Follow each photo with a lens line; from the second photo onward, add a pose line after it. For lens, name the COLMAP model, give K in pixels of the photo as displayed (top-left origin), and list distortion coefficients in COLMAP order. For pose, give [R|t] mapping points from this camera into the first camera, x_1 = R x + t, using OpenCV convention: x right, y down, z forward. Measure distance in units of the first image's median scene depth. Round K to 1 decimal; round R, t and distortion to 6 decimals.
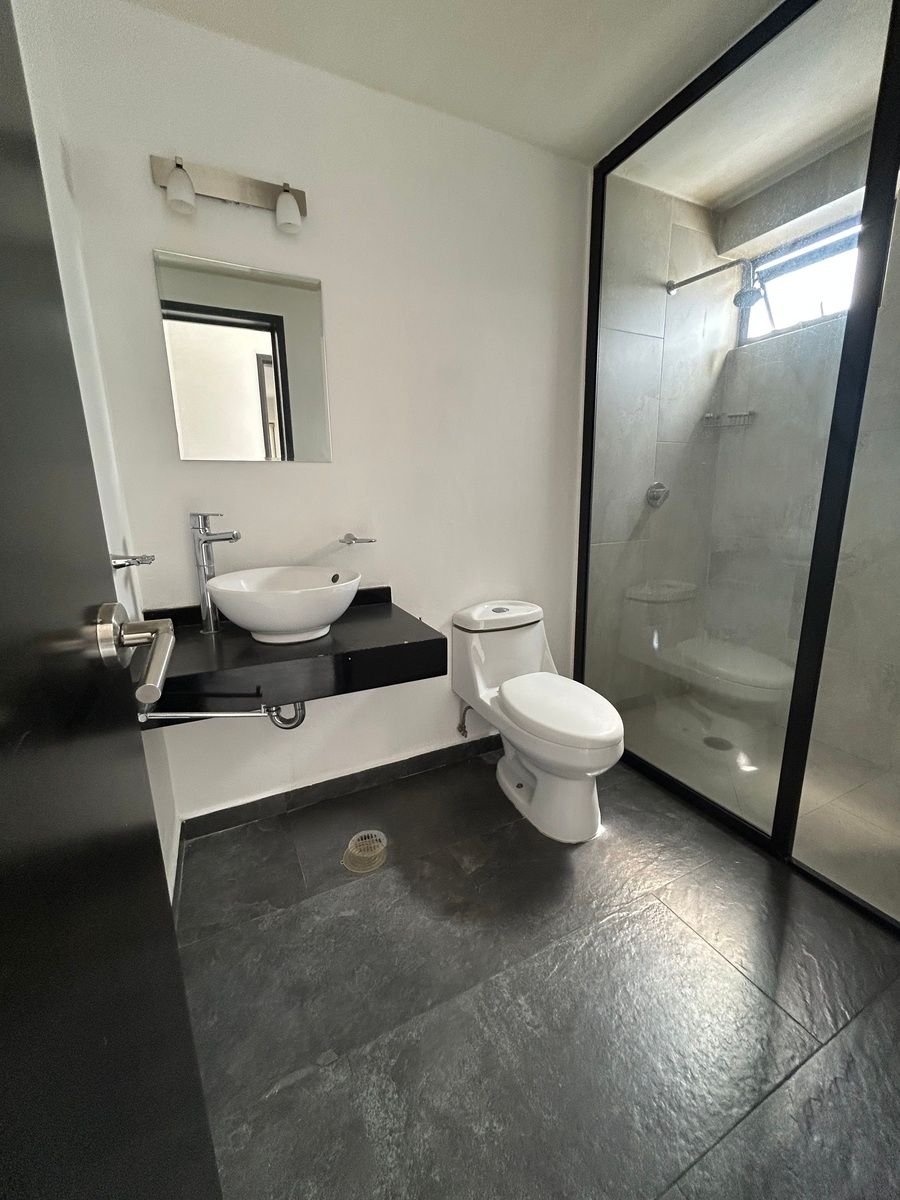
lens RADIAL K [[479.4, 0, 450.2], [0, 479.4, 599.0], [0, 0, 1]] dist [-0.001514, 0.000569]
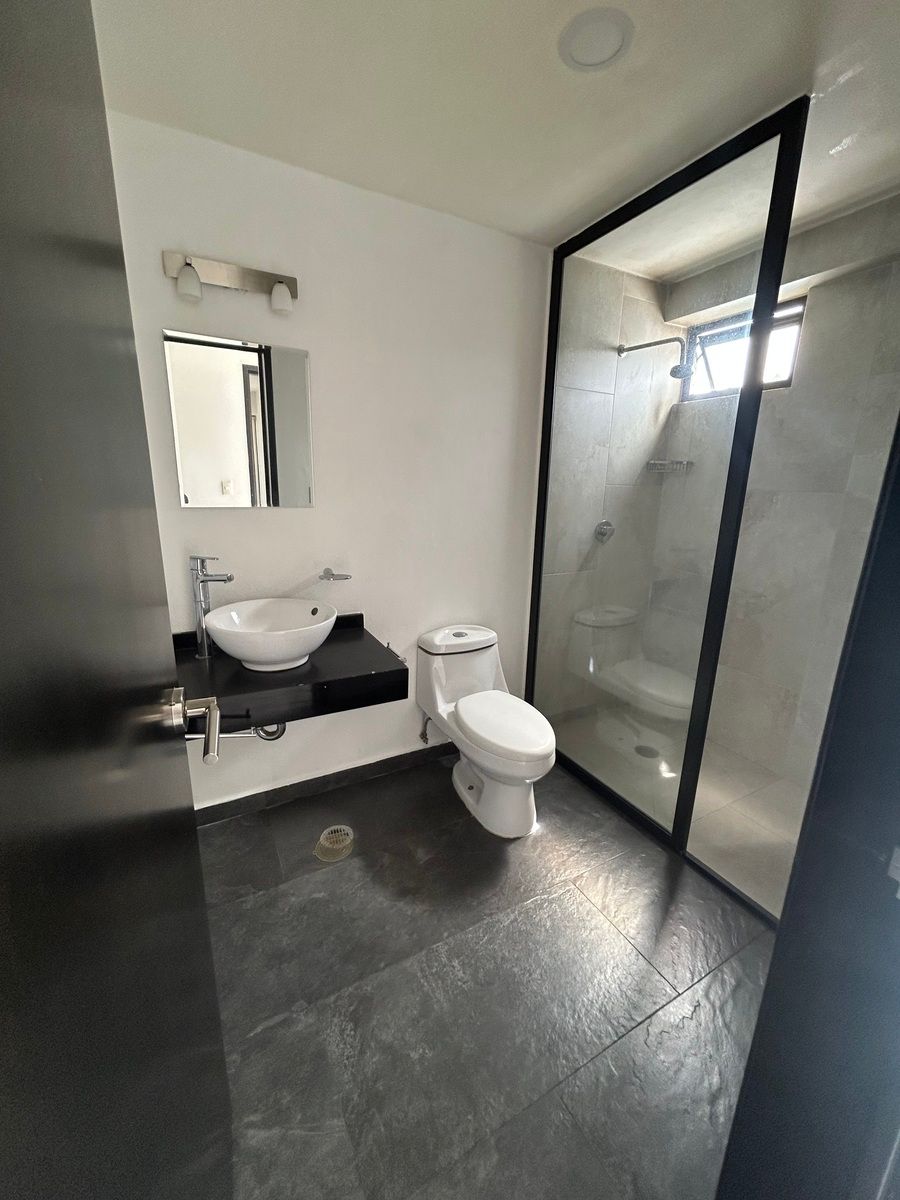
lens RADIAL K [[479.4, 0, 451.0], [0, 479.4, 599.2], [0, 0, 1]] dist [-0.001514, 0.000569]
pose [[0.998483, 0.030791, 0.045646, 0.036589], [-0.031973, 0.999166, 0.025388, -0.115985], [-0.044826, -0.026809, 0.998635, -0.177992]]
